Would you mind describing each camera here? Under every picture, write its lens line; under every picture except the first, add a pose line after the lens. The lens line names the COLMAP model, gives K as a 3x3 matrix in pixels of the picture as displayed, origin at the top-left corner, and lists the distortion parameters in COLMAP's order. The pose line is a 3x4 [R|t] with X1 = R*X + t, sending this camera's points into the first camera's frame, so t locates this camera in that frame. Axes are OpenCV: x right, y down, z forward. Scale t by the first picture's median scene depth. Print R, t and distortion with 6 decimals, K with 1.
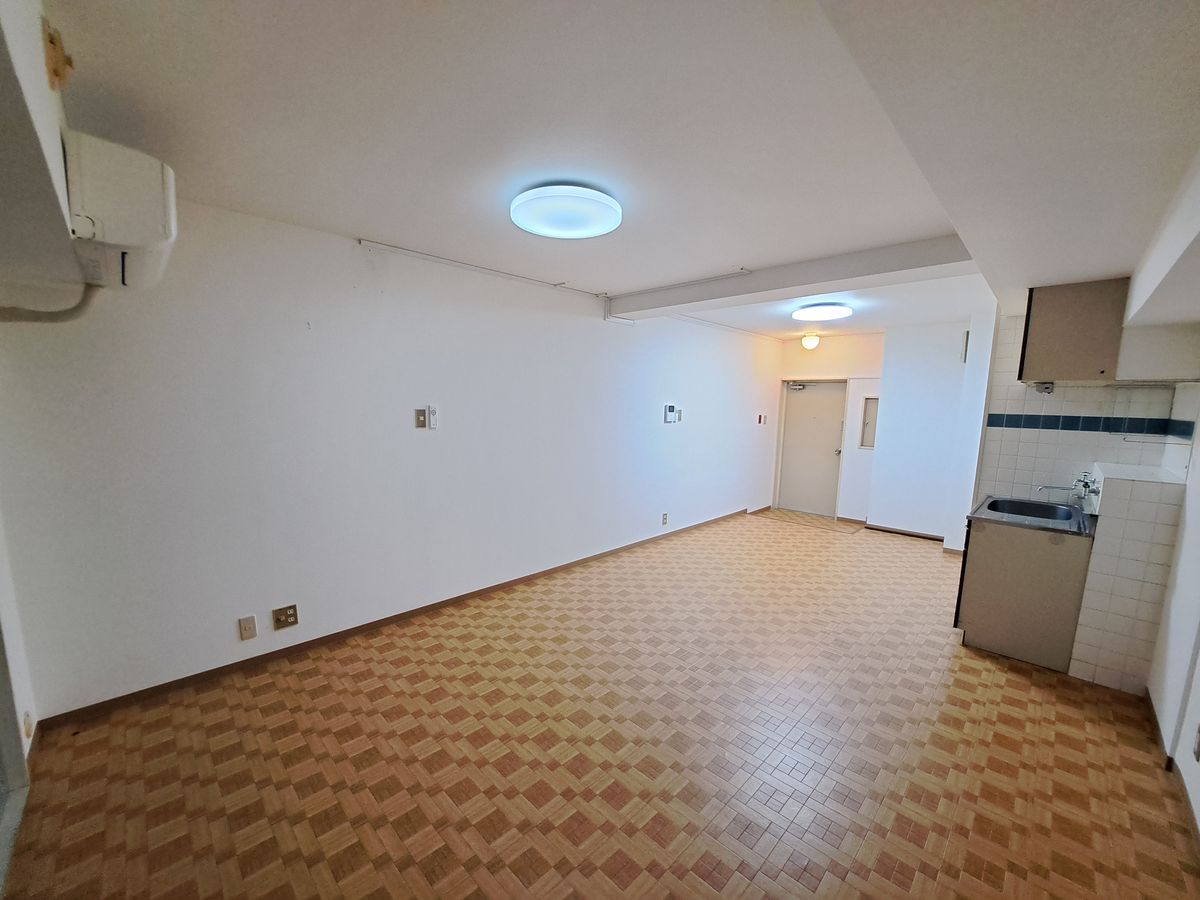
lens RADIAL K [[475.5, 0, 600.0], [0, 475.5, 450.0], [0, 0, 1]] dist [-0.015647, -0.000160]
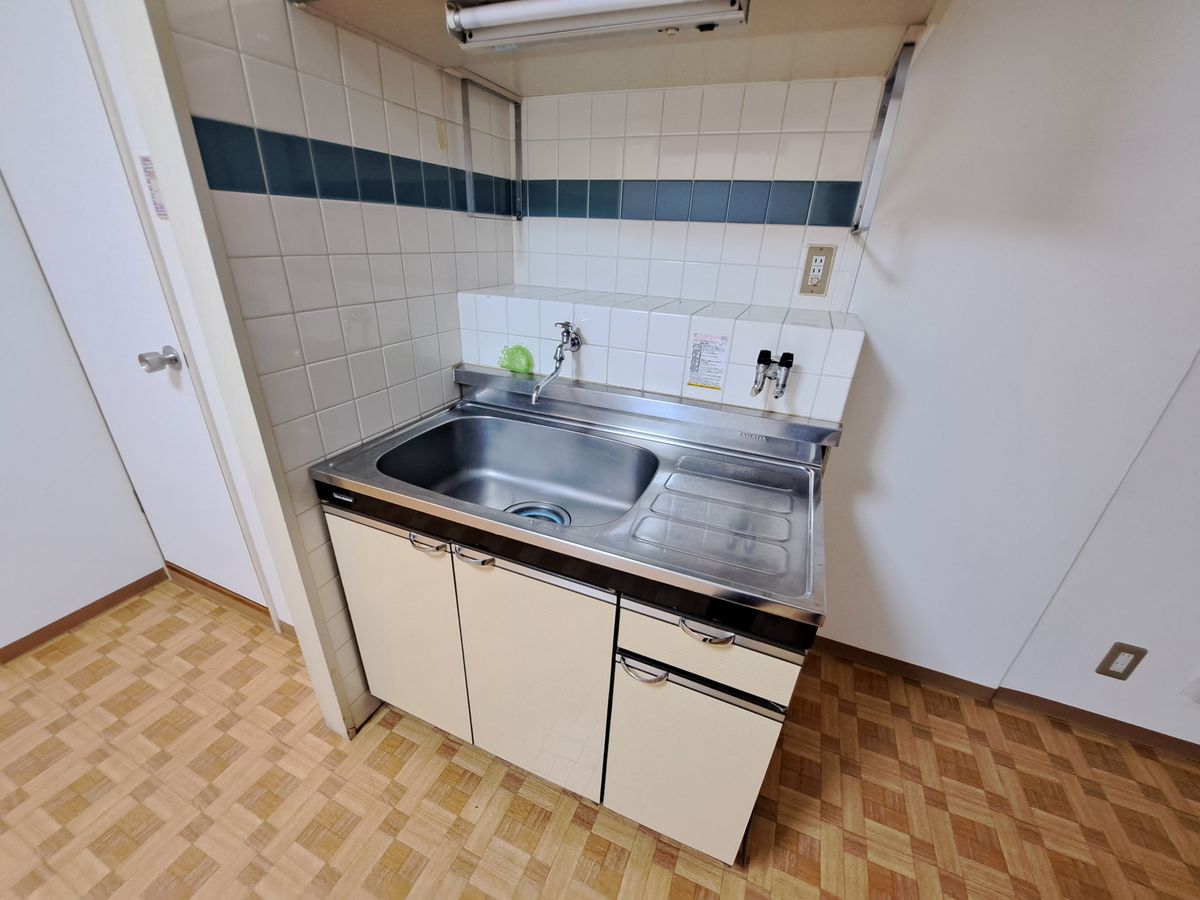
lens RADIAL K [[475.5, 0, 600.0], [0, 475.5, 450.0], [0, 0, 1]] dist [-0.015647, -0.000160]
pose [[-0.376134, -0.444254, 0.813119, 0.529790], [0.014543, 0.874623, 0.484585, -0.047064], [-0.926451, 0.194094, -0.322514, 0.939563]]
